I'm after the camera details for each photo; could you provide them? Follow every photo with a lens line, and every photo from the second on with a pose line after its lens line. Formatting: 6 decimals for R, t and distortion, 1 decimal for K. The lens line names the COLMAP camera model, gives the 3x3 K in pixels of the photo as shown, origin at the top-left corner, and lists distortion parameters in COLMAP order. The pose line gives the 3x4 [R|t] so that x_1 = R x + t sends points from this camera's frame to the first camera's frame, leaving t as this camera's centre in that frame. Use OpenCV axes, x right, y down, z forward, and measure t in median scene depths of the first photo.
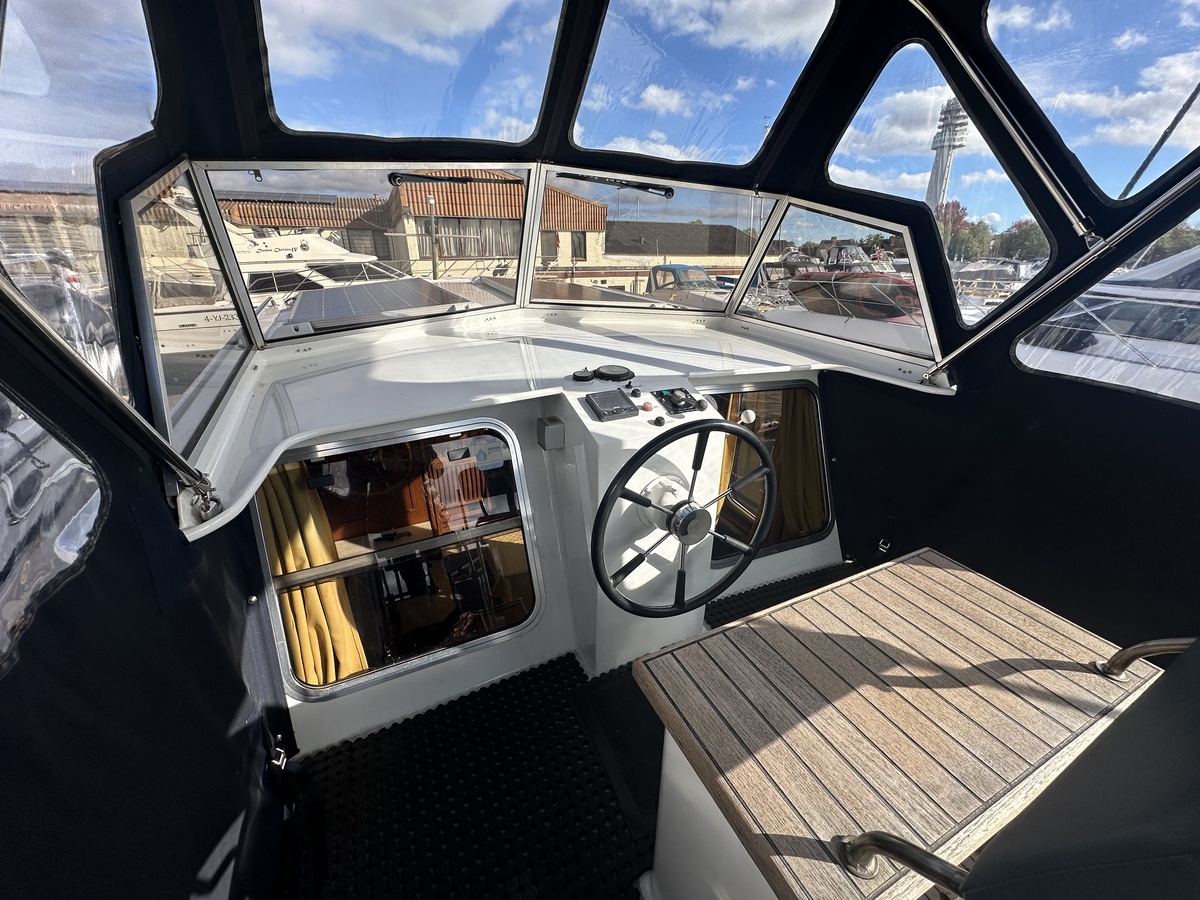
lens RADIAL K [[477.6, 0, 596.2], [0, 477.6, 452.9], [0, 0, 1]] dist [-0.004205, 0.000881]
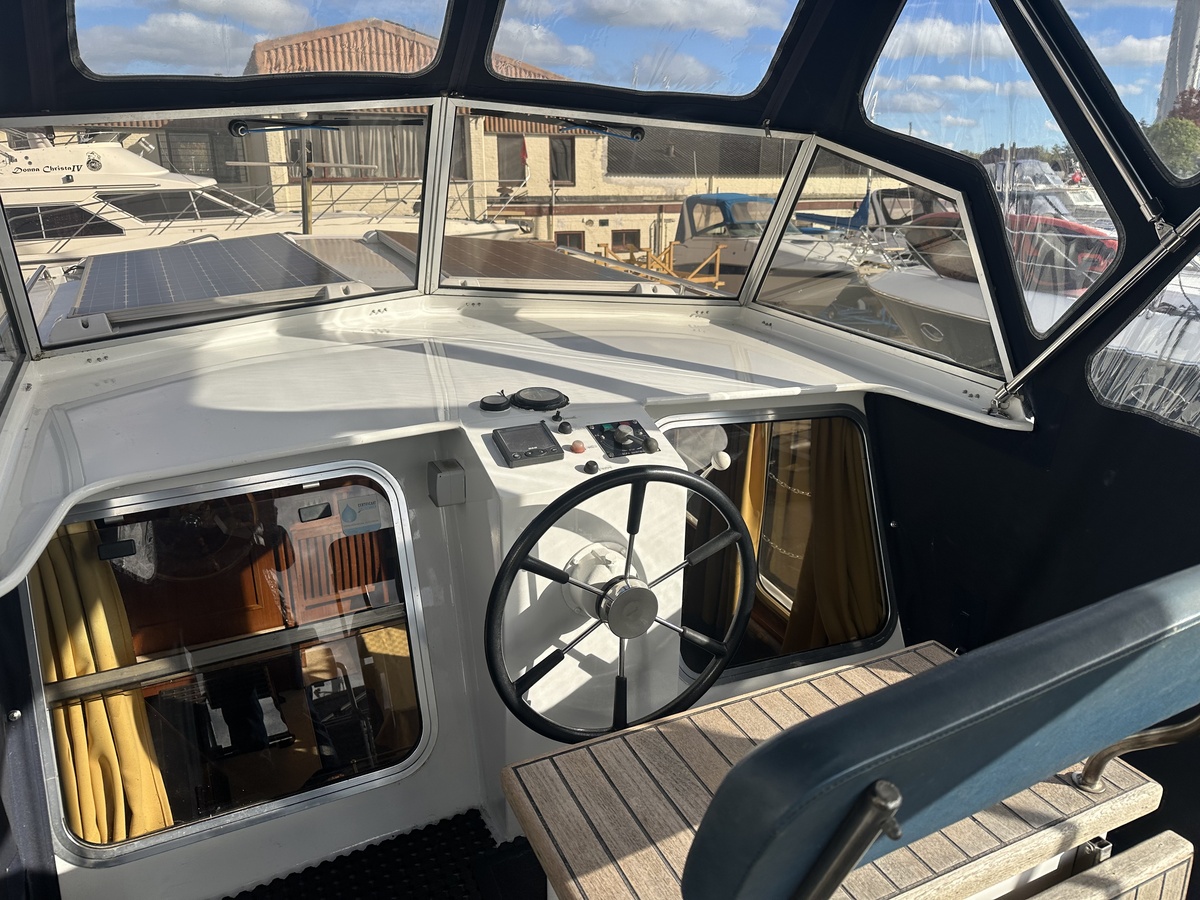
lens RADIAL K [[840.5, 0, 588.1], [0, 840.5, 458.2], [0, 0, 1]] dist [0.035536, -0.045793]
pose [[0.999971, 0.004016, -0.006517, 0.097488], [-0.004453, 0.997647, -0.068411, 0.004798], [0.006227, 0.068438, 0.997636, -0.193411]]
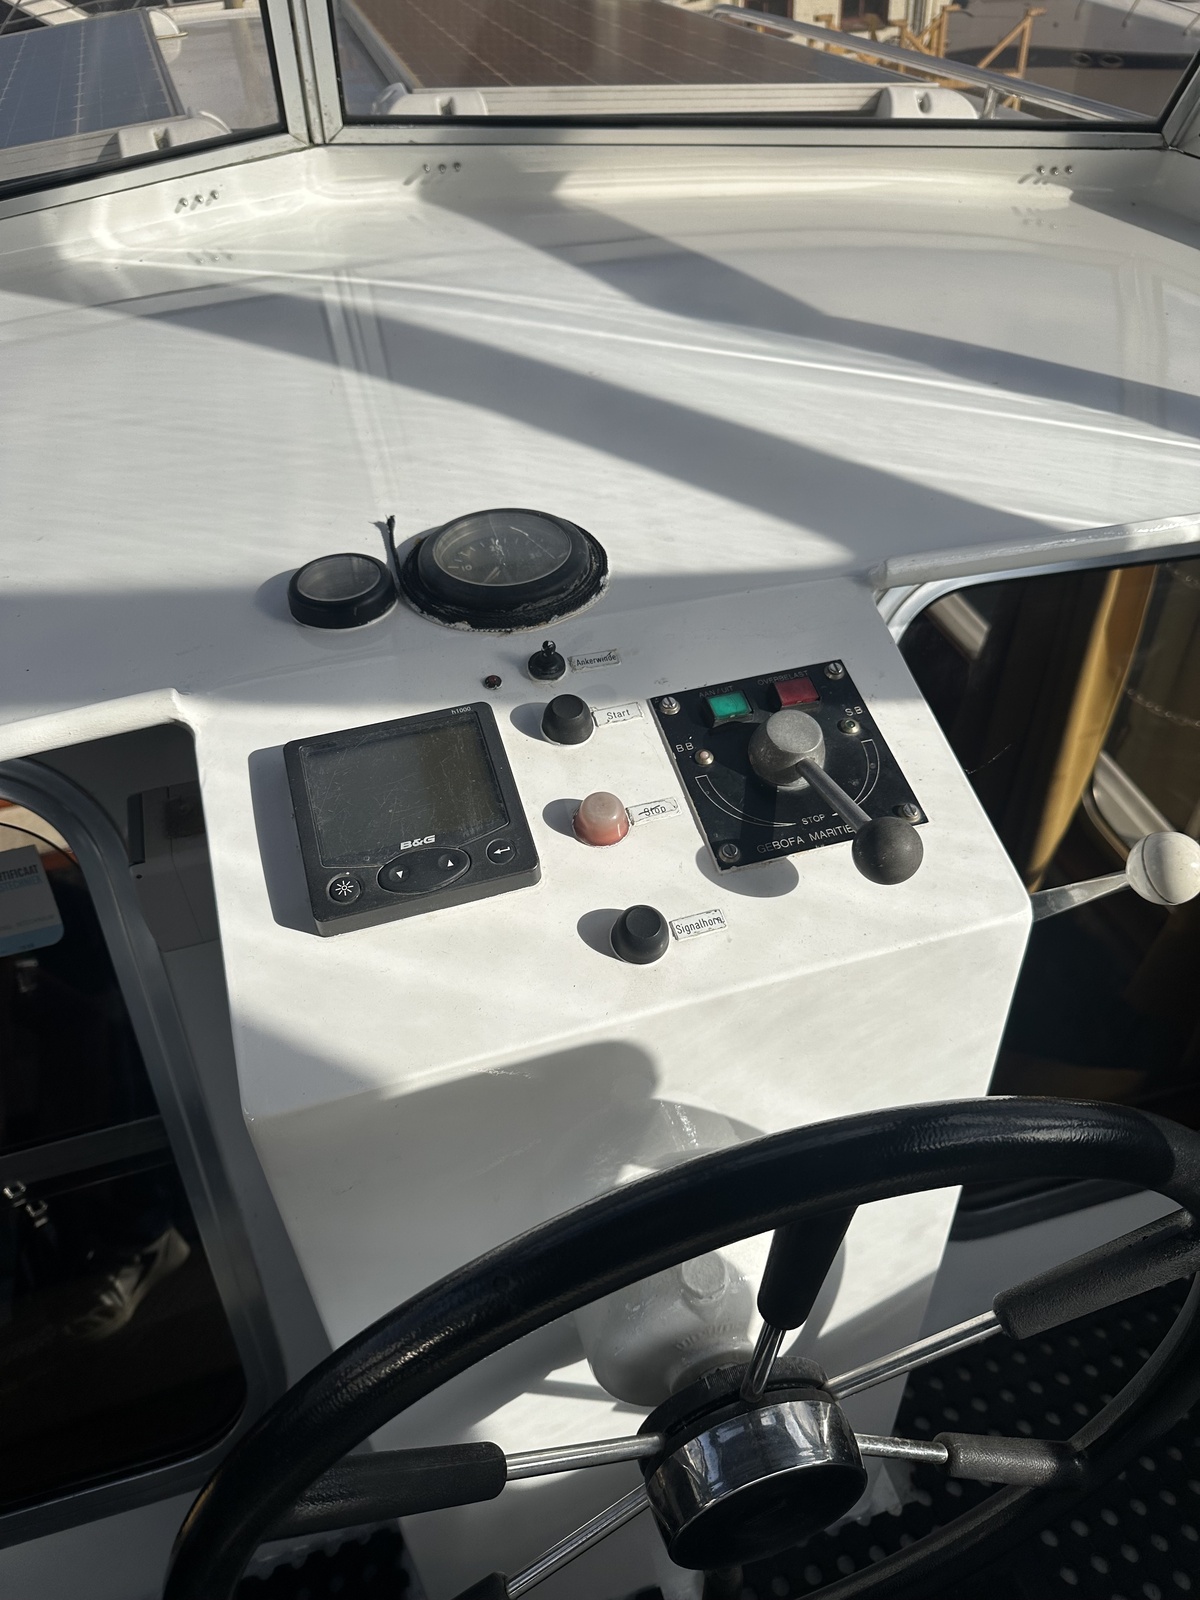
lens RADIAL K [[1120.7, 0, 596.8], [0, 1120.7, 806.1], [0, 0, 1]] dist [0.035536, -0.045793]
pose [[0.986853, 0.053586, -0.152476, 0.128918], [-0.008287, 0.958971, 0.283383, -0.168552], [0.161406, -0.278394, 0.946808, 0.434351]]
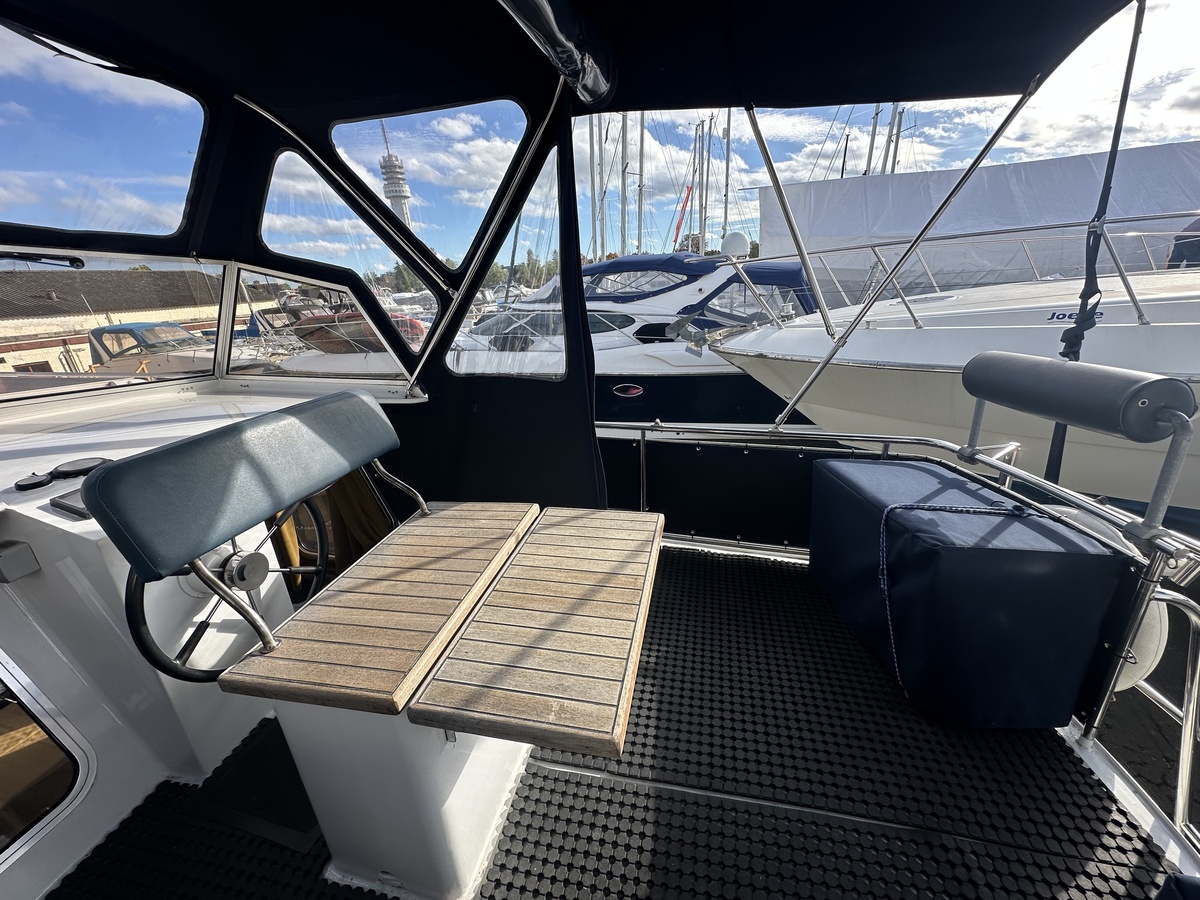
lens RADIAL K [[477.6, 0, 599.9], [0, 477.6, 450.9], [0, 0, 1]] dist [-0.004205, 0.000881]
pose [[0.606185, -0.310817, 0.732074, -0.014749], [0.365193, 0.926477, 0.090961, 0.060548], [-0.706522, 0.212209, 0.675125, -0.228660]]
